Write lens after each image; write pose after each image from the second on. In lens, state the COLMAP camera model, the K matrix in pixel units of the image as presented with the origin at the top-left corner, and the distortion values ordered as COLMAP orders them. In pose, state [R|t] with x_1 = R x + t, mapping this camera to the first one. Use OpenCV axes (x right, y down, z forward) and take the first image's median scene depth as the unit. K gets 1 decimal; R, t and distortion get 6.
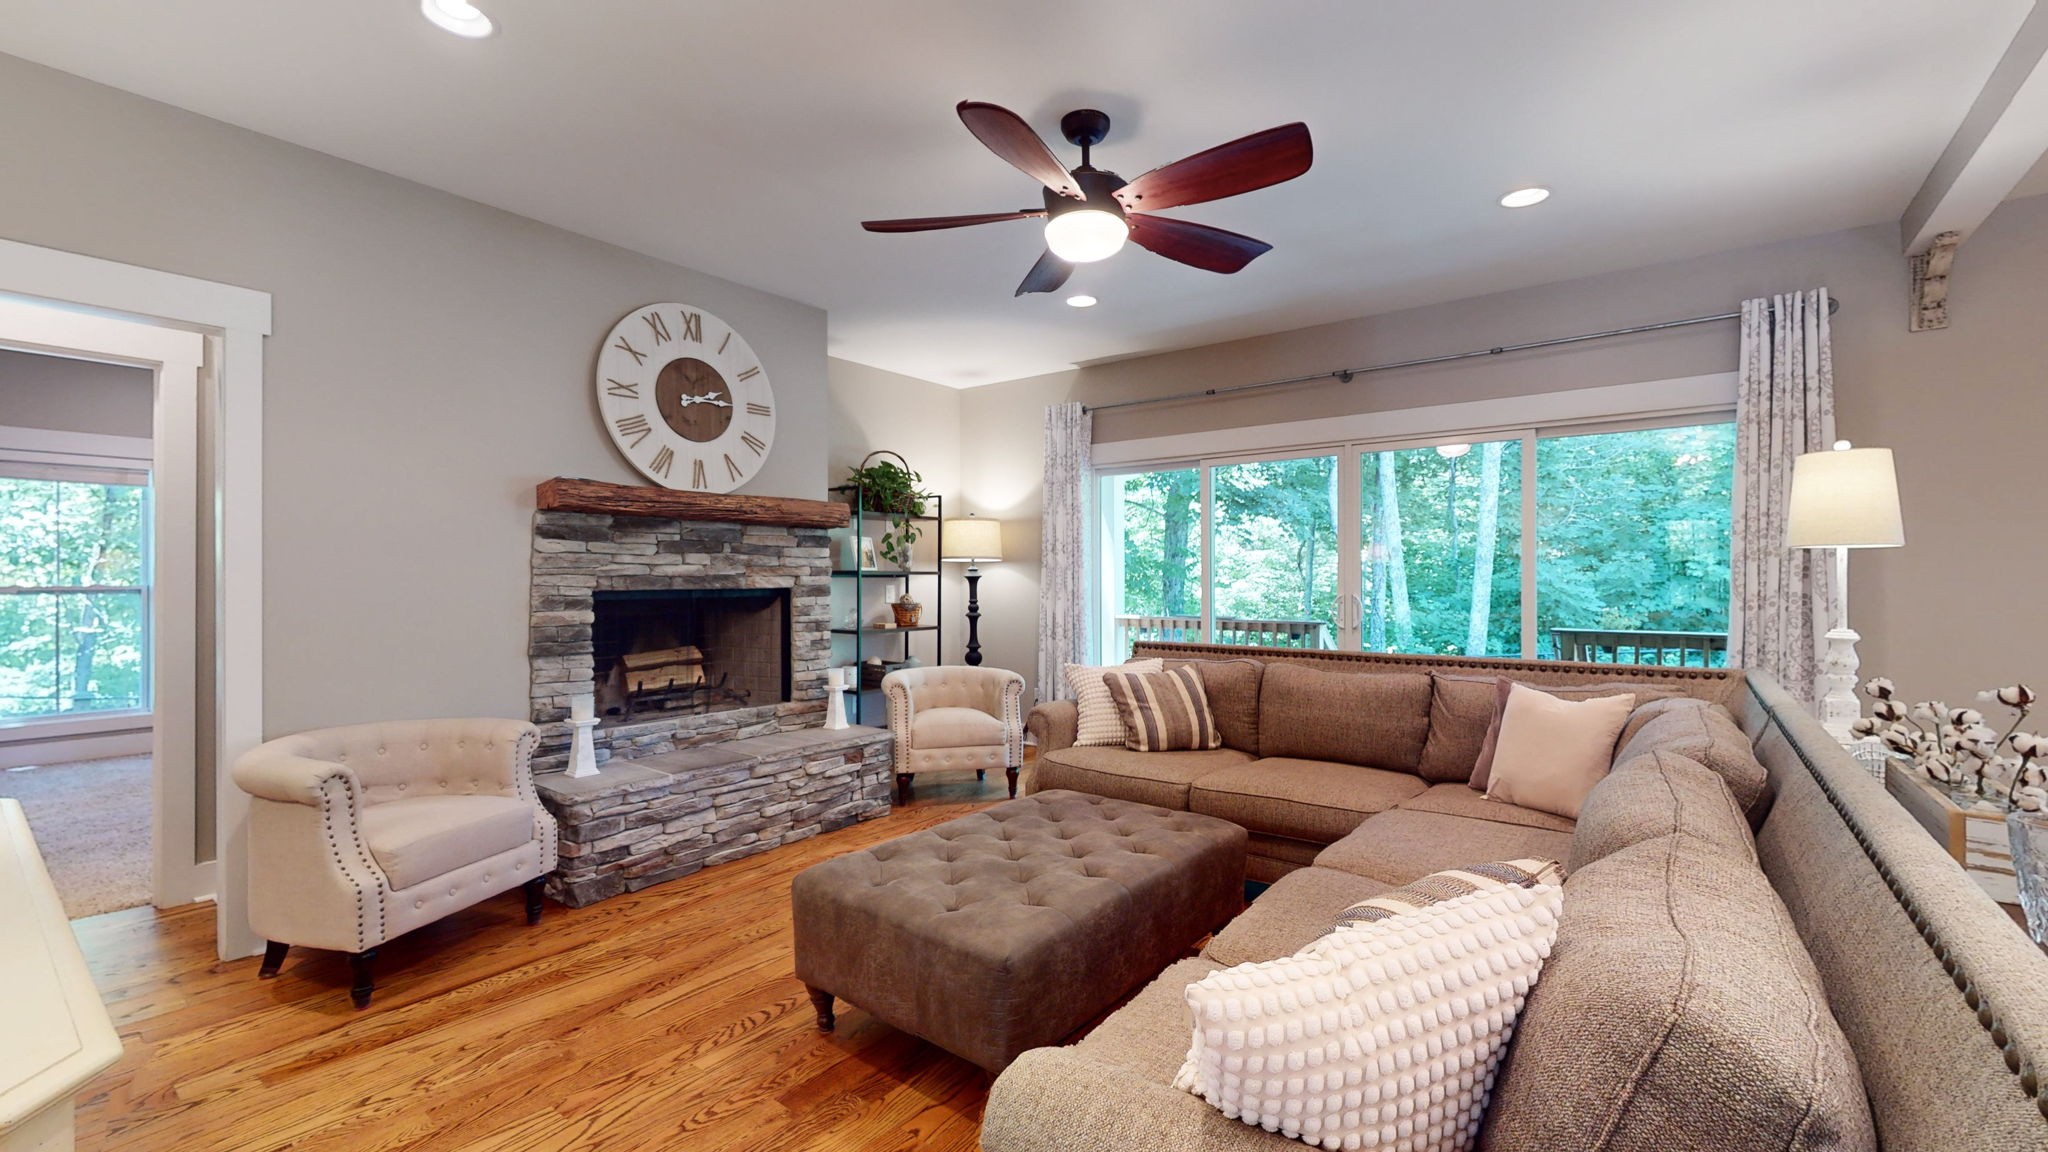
lens RADIAL K [[859.1, 0, 1021.4], [0, 859.1, 569.8], [0, 0, 1]] dist [-0.001849, 0.000062]
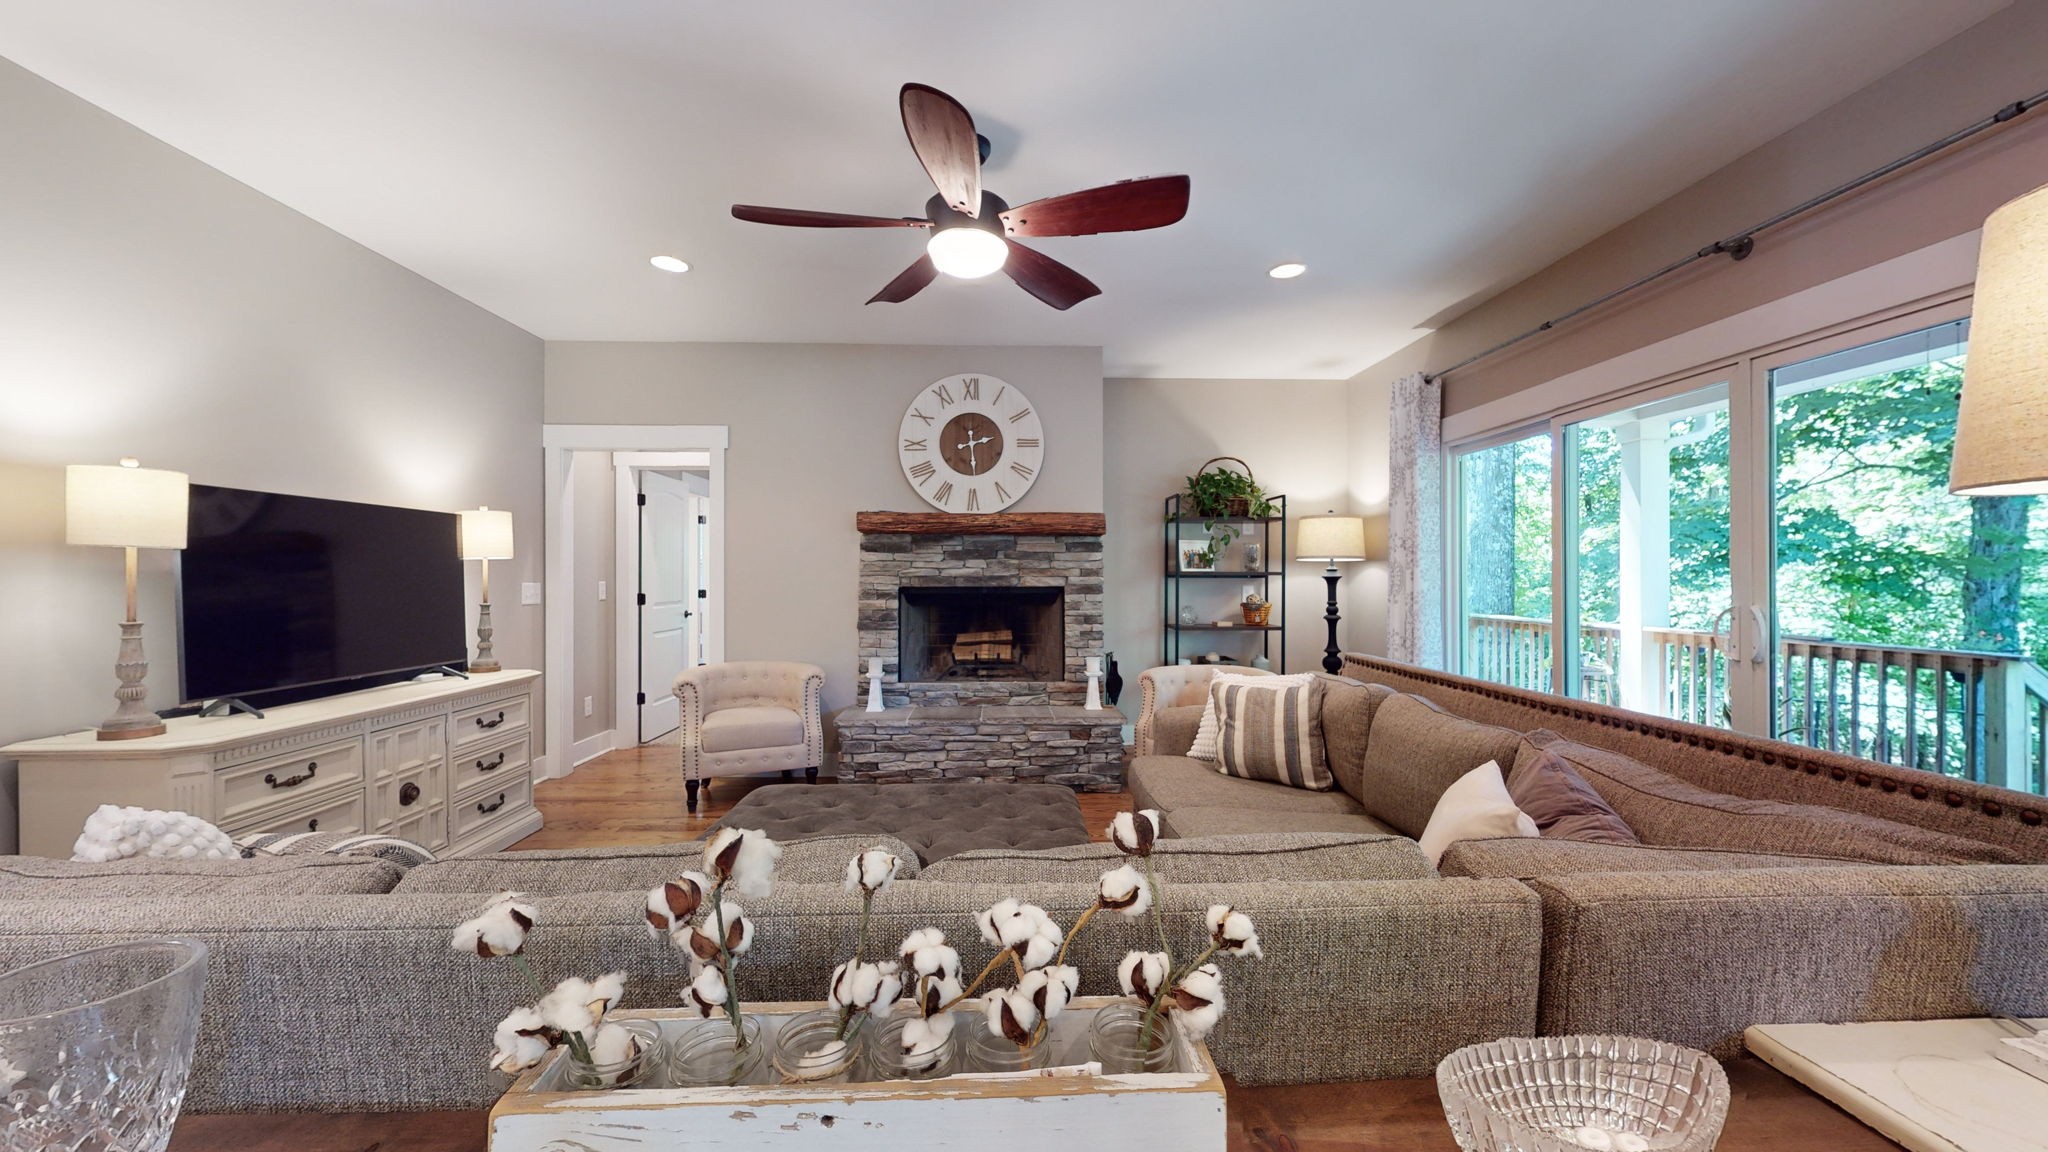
lens RADIAL K [[755.8, 0, 1029.4], [0, 755.8, 573.0], [0, 0, 1]] dist [0.002738, -0.000005]
pose [[0.632599, -0.005023, -0.774463, 0.565799], [0.006241, 0.999980, -0.001388, 0.003665], [0.774455, -0.003955, 0.632617, 0.321812]]
